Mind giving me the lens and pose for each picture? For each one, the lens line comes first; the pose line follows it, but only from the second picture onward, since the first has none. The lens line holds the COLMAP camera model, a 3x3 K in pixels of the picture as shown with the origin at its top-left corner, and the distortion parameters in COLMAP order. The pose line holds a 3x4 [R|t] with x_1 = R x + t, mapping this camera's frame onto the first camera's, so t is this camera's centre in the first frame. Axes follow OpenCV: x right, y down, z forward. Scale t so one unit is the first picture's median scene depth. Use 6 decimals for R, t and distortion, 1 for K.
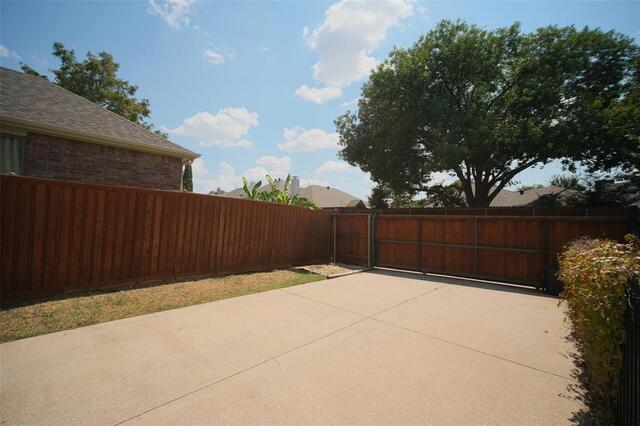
lens RADIAL K [[264.6, 0, 320.0], [0, 264.6, 213.0], [0, 0, 1]] dist [-0.000671, -0.000422]
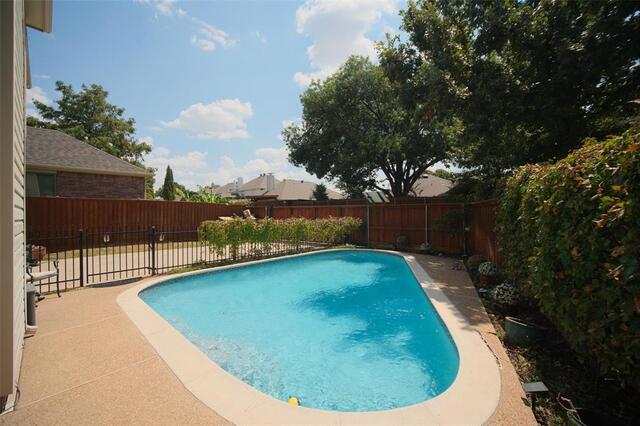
lens RADIAL K [[259.1, 0, 320.0], [0, 259.1, 213.0], [0, 0, 1]] dist [0.001731, 0.000390]
pose [[0.999591, -0.028583, 0.001222, 0.255261], [0.028512, 0.998797, 0.039891, -0.005505], [-0.002361, -0.039839, 0.999203, -0.288617]]
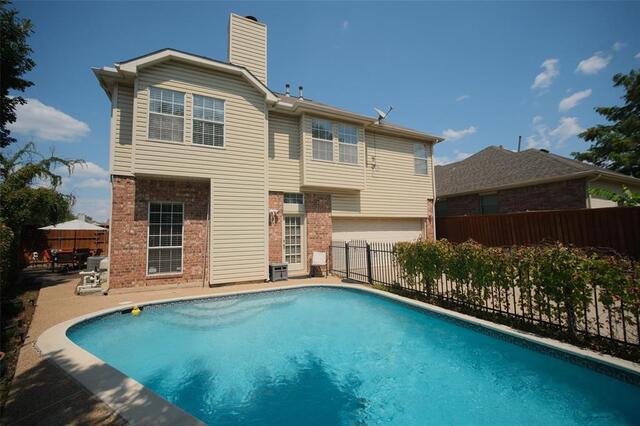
lens RADIAL K [[259.1, 0, 320.0], [0, 259.1, 213.0], [0, 0, 1]] dist [0.001731, 0.000390]
pose [[-0.345219, -0.079135, -0.935180, 0.451311], [0.056580, 0.992872, -0.104903, 0.007909], [0.936815, -0.089127, -0.338281, 0.098530]]
